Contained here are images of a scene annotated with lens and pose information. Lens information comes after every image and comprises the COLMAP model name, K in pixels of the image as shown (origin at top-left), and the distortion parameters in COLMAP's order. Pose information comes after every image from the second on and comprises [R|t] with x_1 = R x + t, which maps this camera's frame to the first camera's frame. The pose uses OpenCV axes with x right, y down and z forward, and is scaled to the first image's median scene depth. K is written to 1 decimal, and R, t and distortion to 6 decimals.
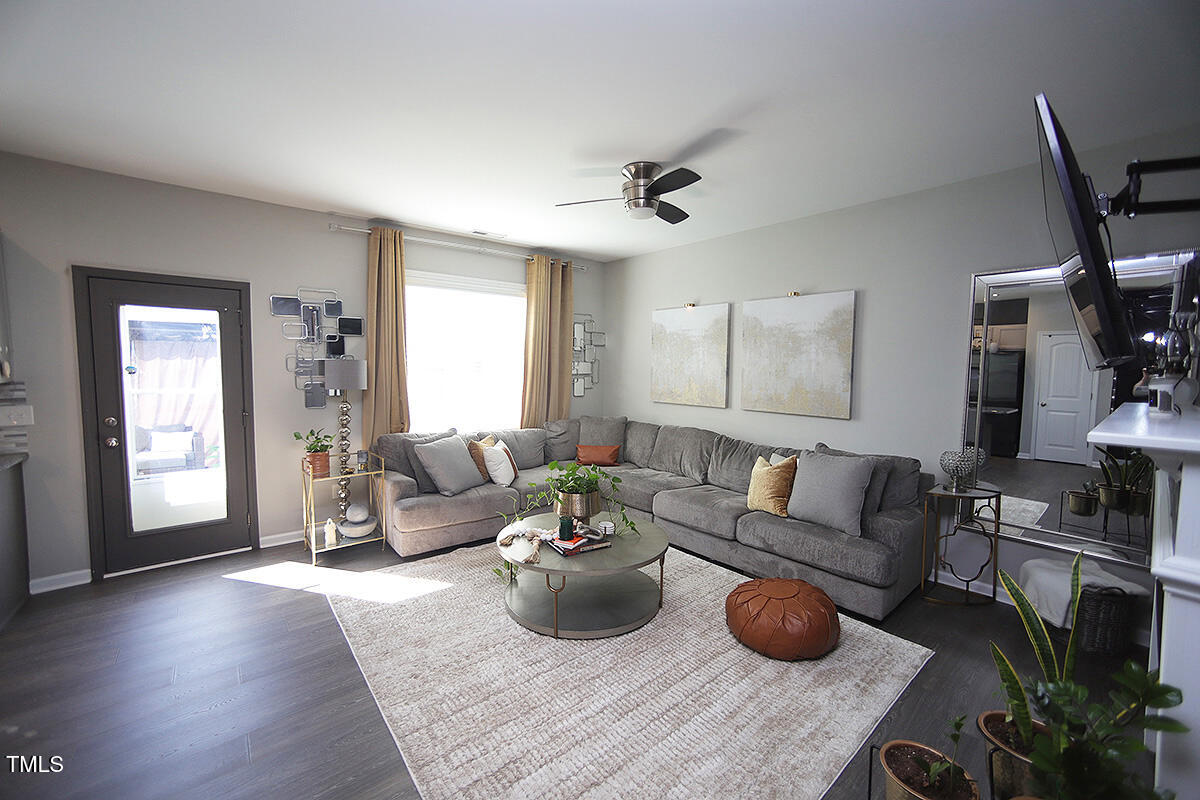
lens RADIAL K [[474.4, 0, 594.4], [0, 474.4, 395.6], [0, 0, 1]] dist [-0.000161, 0.001397]
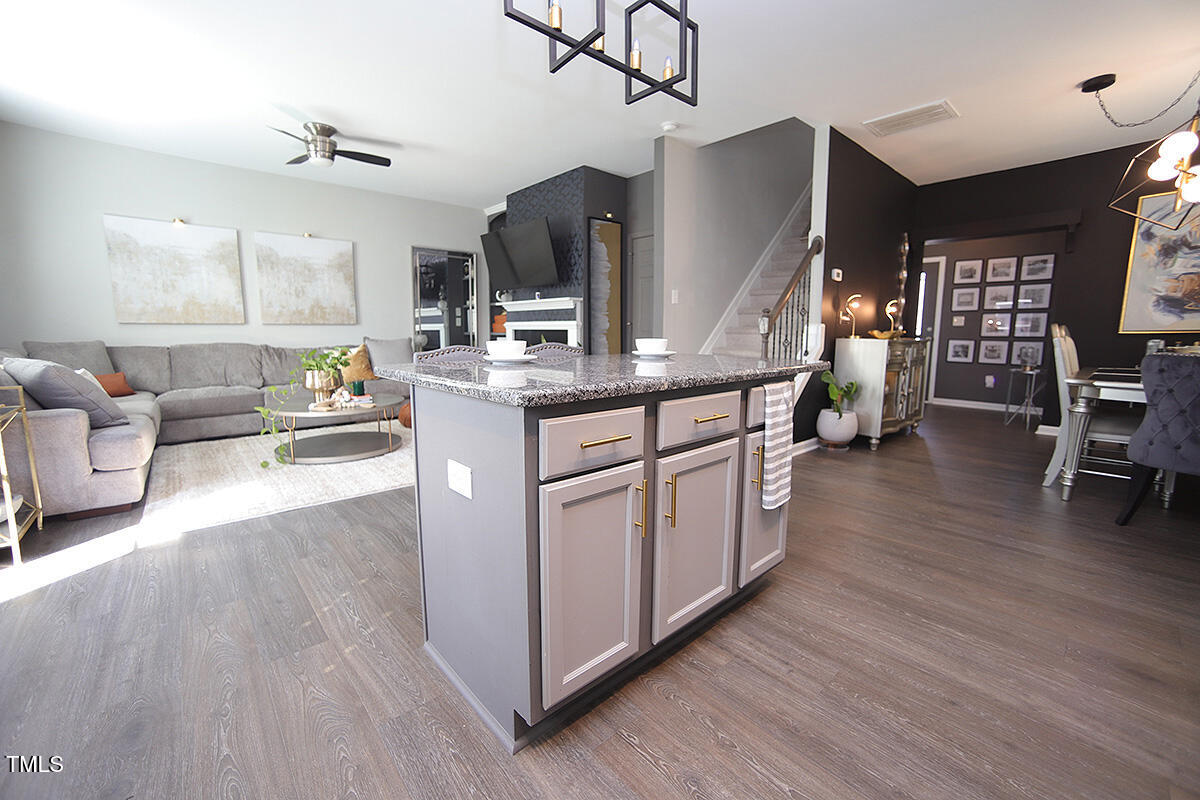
lens RADIAL K [[474.4, 0, 595.0], [0, 474.4, 394.0], [0, 0, 1]] dist [-0.000161, 0.001397]
pose [[-0.000978, -0.140137, 0.990132, -0.891606], [0.074215, 0.987391, 0.139822, 0.097468], [-0.997242, 0.073619, 0.009435, 0.168313]]
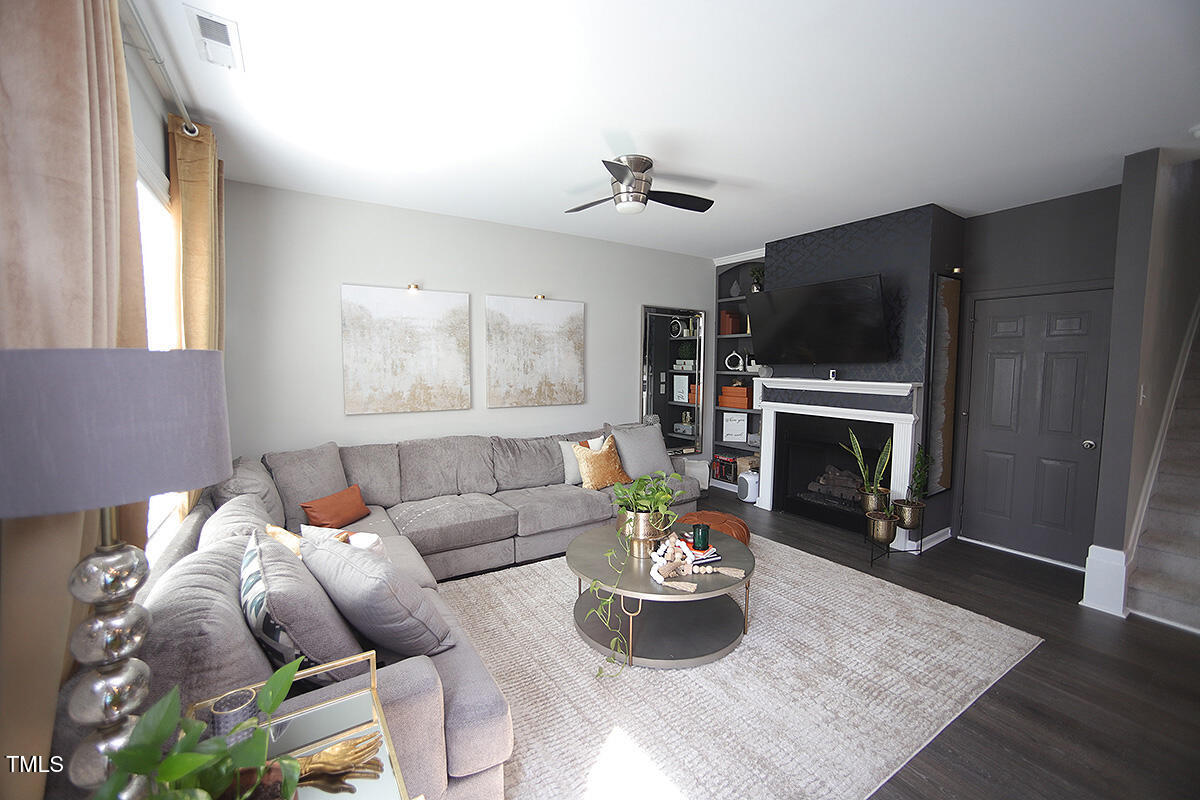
lens RADIAL K [[474.4, 0, 603.2], [0, 474.4, 392.9], [0, 0, 1]] dist [-0.000161, 0.001397]
pose [[0.126356, -0.073357, 0.989269, -0.608790], [0.066800, 0.995628, 0.065297, -0.047573], [-0.989733, 0.057832, 0.130703, 0.637255]]
